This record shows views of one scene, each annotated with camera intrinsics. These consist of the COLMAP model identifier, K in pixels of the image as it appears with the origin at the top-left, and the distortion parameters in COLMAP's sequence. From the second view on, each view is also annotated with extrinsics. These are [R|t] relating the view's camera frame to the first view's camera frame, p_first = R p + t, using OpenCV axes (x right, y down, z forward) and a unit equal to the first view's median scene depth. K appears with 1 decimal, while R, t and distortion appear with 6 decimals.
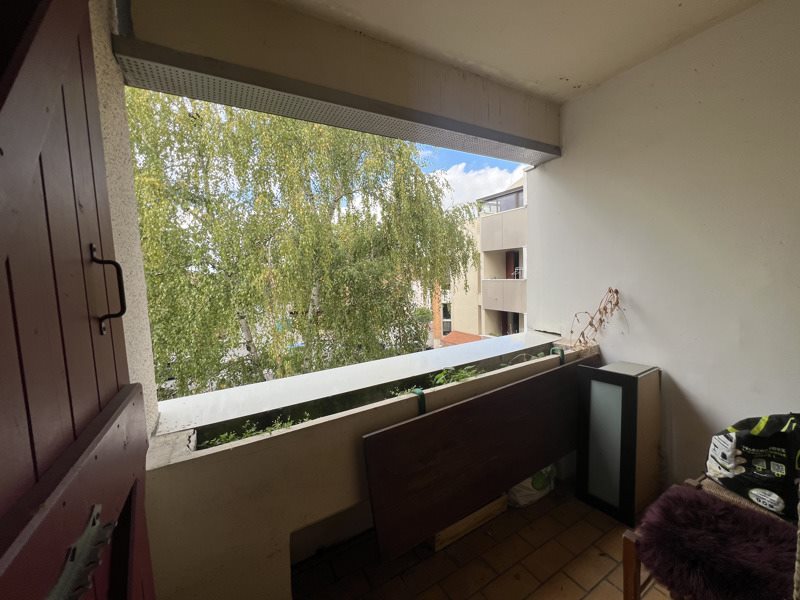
lens RADIAL K [[319.4, 0, 400.0], [0, 319.4, 300.0], [0, 0, 1]] dist [-0.001550, -0.000348]
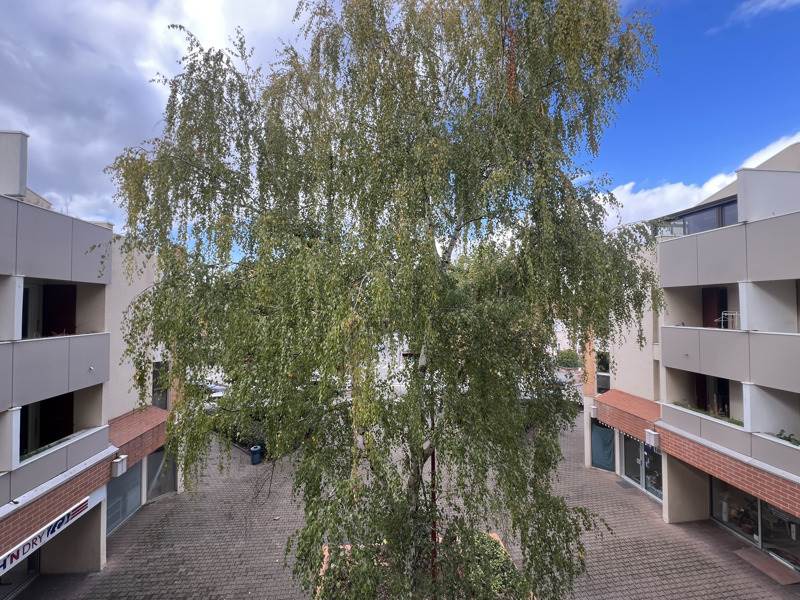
lens RADIAL K [[319.4, 0, 400.0], [0, 319.4, 300.0], [0, 0, 1]] dist [-0.001550, -0.000348]
pose [[0.913955, 0.025952, -0.404985, 0.007126], [-0.066913, 0.993931, -0.087314, -0.030612], [0.400261, 0.106900, 0.910145, 0.145372]]
